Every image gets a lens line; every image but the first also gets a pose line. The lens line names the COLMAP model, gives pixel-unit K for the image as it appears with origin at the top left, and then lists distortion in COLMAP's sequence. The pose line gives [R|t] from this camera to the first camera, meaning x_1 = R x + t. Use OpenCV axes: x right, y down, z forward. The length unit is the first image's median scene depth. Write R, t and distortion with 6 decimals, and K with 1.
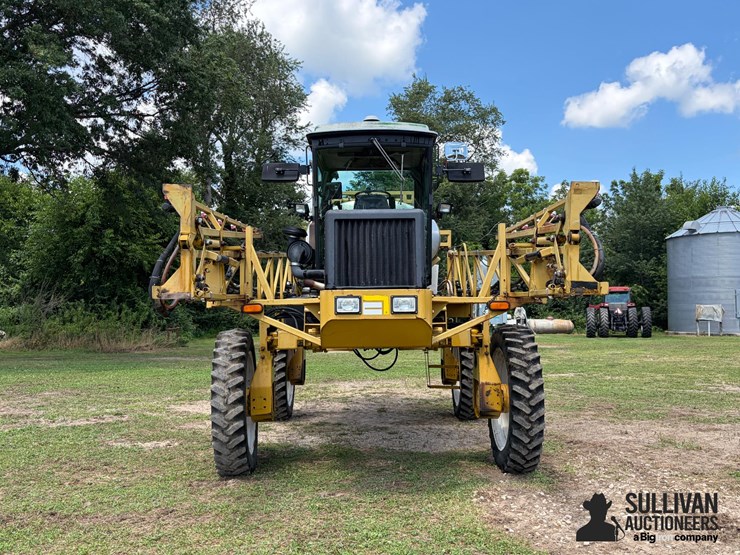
lens RADIAL K [[739.7, 0, 370.0], [0, 739.7, 277.5], [0, 0, 1]] dist [-0.001342, 0.001379]
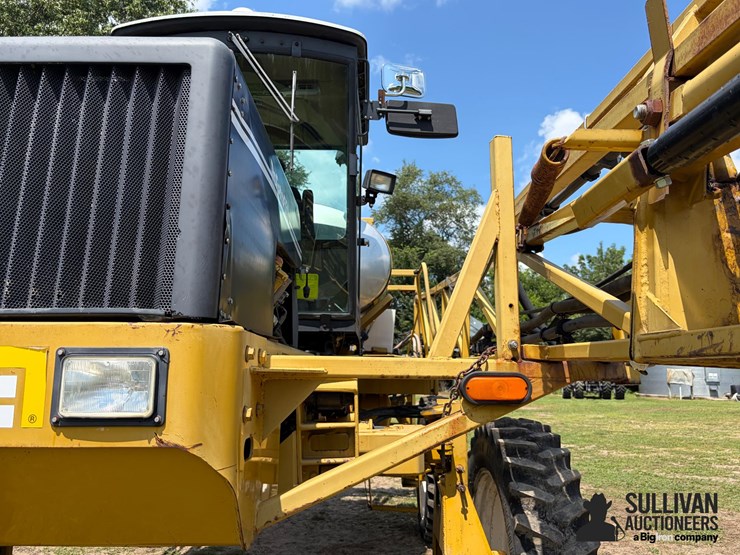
lens RADIAL K [[603.6, 0, 370.0], [0, 603.6, 277.5], [0, 0, 1]] dist [0.009535, -0.000597]
pose [[0.999884, 0.014349, -0.005147, 0.024177], [-0.014805, 0.994503, -0.103655, 0.003728], [0.003631, 0.103719, 0.994600, 0.146552]]
